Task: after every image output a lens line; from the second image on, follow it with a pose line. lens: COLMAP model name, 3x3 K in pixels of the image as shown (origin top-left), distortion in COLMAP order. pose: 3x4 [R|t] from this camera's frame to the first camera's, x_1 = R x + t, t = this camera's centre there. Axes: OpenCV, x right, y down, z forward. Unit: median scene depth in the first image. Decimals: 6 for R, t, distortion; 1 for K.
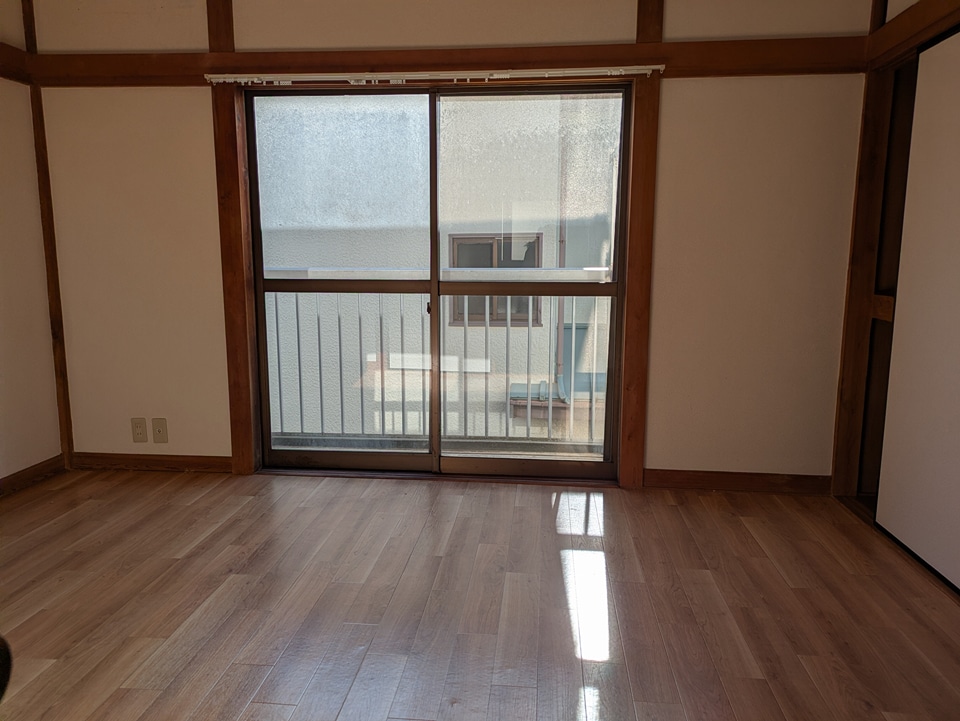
lens RADIAL K [[727.6, 0, 480.0], [0, 727.6, 360.5], [0, 0, 1]] dist [0.009621, -0.002781]
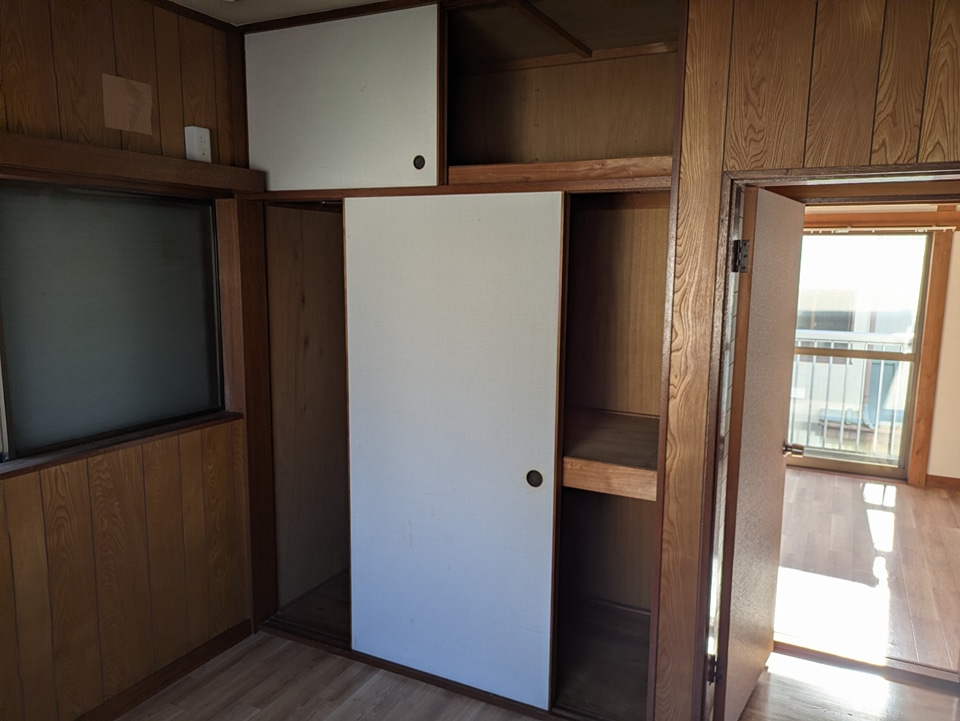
lens RADIAL K [[727.6, 0, 480.0], [0, 727.6, 360.5], [0, 0, 1]] dist [0.009621, -0.002781]
pose [[0.929054, 0.062163, -0.364685, -0.106379], [-0.064773, 0.997887, 0.005085, -0.039694], [0.364230, 0.018898, 0.931117, -0.786855]]
